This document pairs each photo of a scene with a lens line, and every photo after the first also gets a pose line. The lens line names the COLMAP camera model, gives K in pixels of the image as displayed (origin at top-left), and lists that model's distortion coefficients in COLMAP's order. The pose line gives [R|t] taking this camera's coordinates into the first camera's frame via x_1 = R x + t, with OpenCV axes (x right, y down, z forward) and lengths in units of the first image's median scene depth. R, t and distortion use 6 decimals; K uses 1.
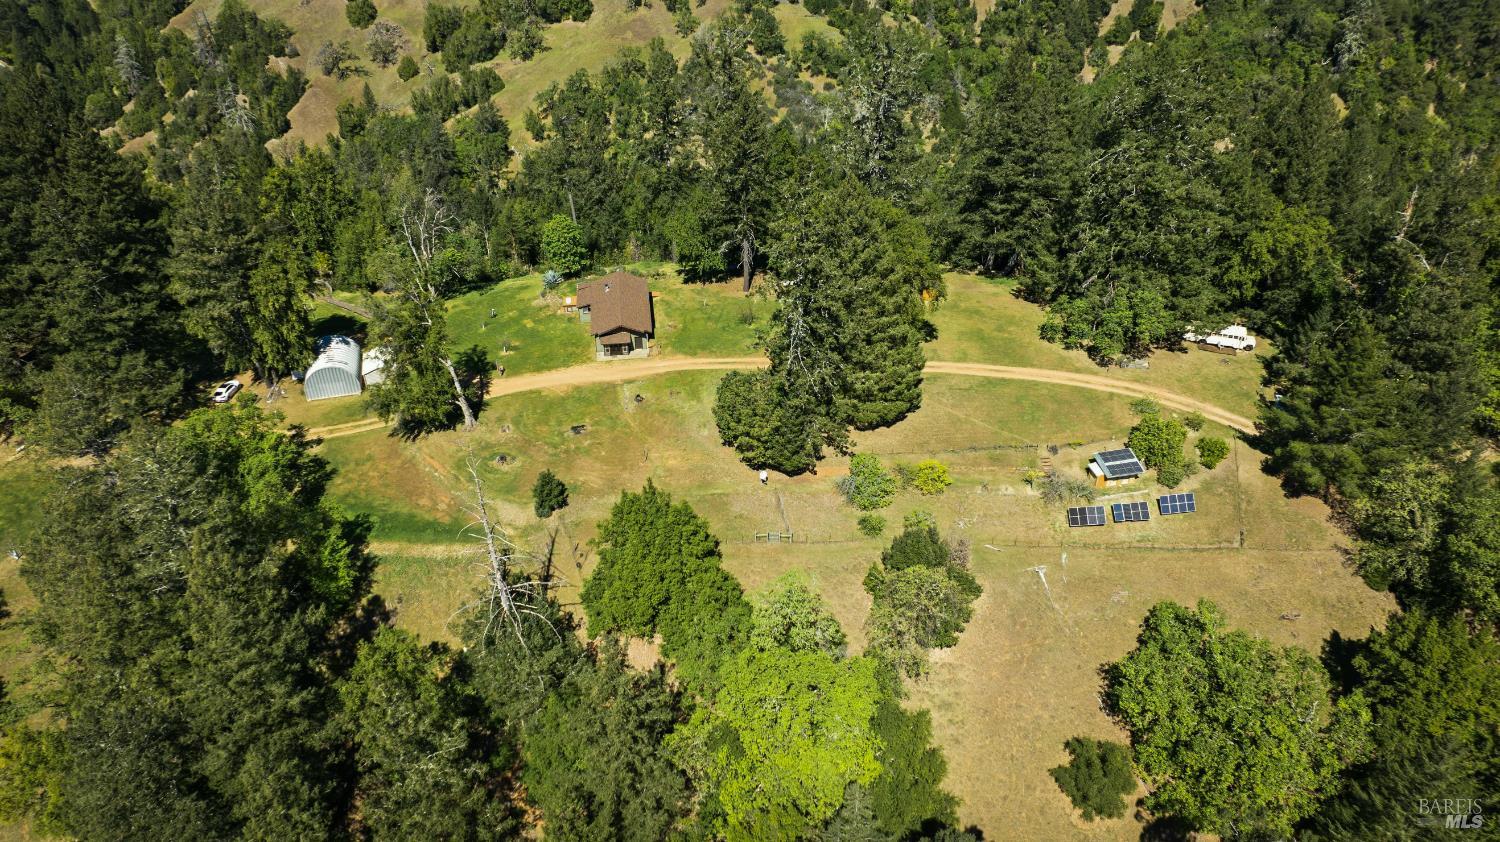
lens RADIAL K [[1063.8, 0, 758.3], [0, 1063.8, 421.1], [0, 0, 1]] dist [-0.013035, 0.011596]
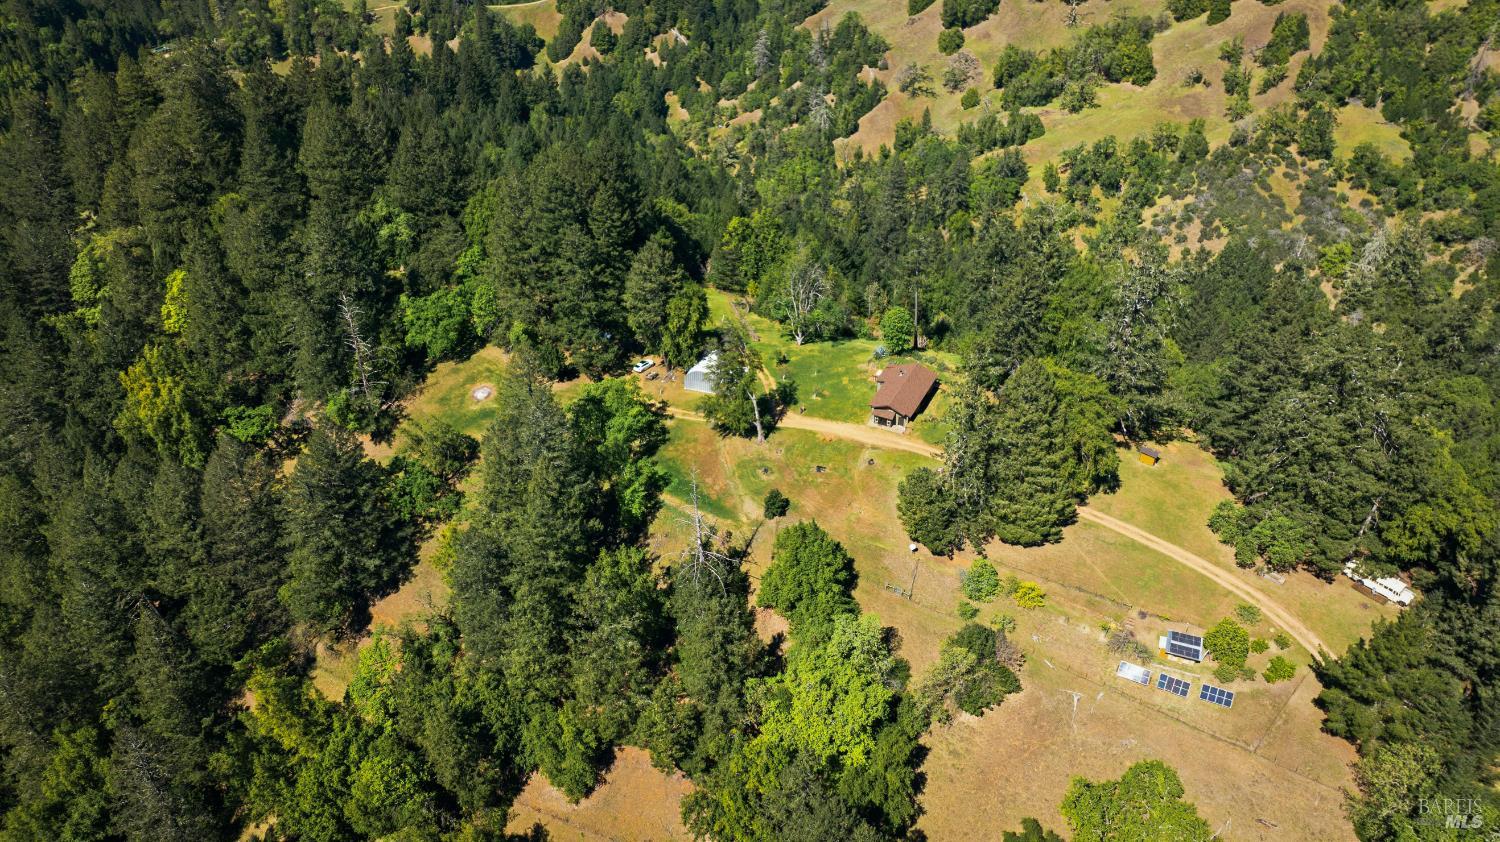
lens RADIAL K [[1063.8, 0, 748.5], [0, 1063.8, 419.8], [0, 0, 1]] dist [-0.013035, 0.011596]
pose [[0.836177, 0.313988, -0.449687, 0.100673], [-0.313055, 0.946465, 0.078743, -0.037169], [0.450338, 0.074934, 0.889708, -0.083079]]
